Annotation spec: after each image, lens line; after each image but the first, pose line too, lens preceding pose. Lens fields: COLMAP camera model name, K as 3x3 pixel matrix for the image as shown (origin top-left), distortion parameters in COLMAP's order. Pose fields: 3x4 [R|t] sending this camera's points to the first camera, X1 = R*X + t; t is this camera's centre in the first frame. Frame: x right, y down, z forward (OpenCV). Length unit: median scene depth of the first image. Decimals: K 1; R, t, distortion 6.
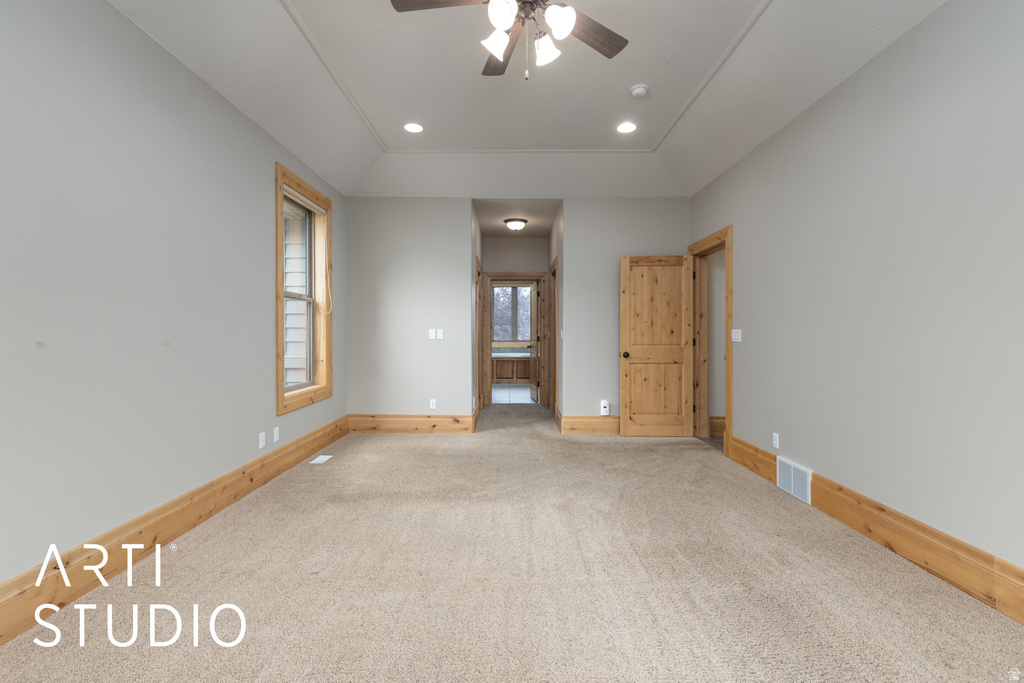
lens RADIAL K [[459.0, 0, 511.9], [0, 459.0, 336.9], [0, 0, 1]] dist [0.000323, 0.000193]
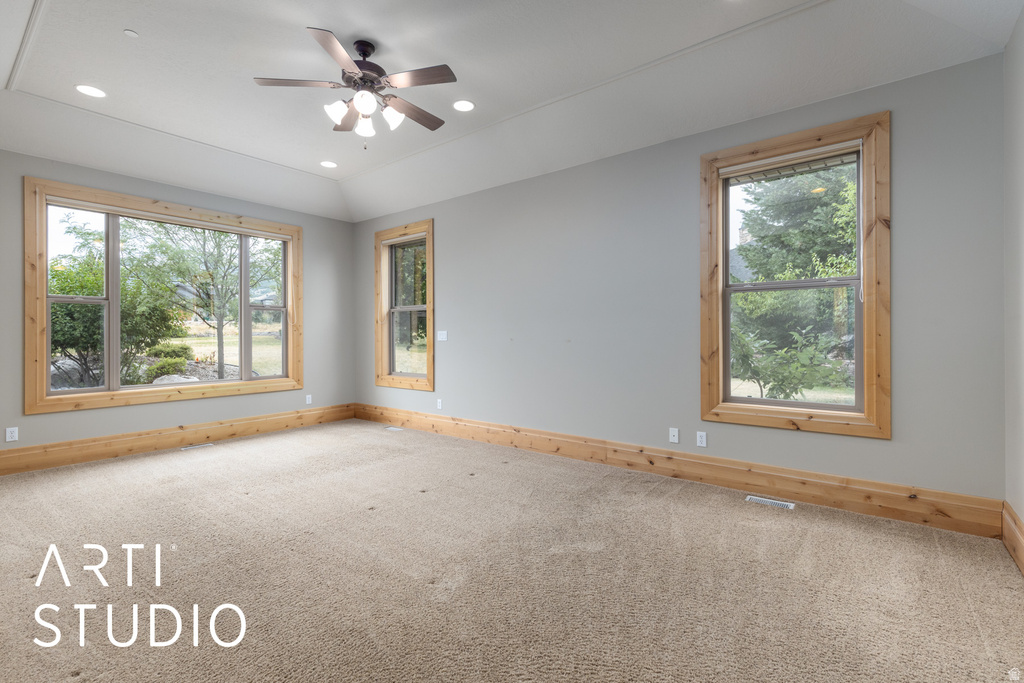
lens RADIAL K [[459.0, 0, 513.5], [0, 459.0, 338.1], [0, 0, 1]] dist [0.000323, 0.000193]
pose [[-0.636599, 0.005544, -0.771175, 0.598303], [-0.000428, 0.999971, 0.007543, -0.007711], [0.771195, 0.005132, -0.636578, 1.642137]]
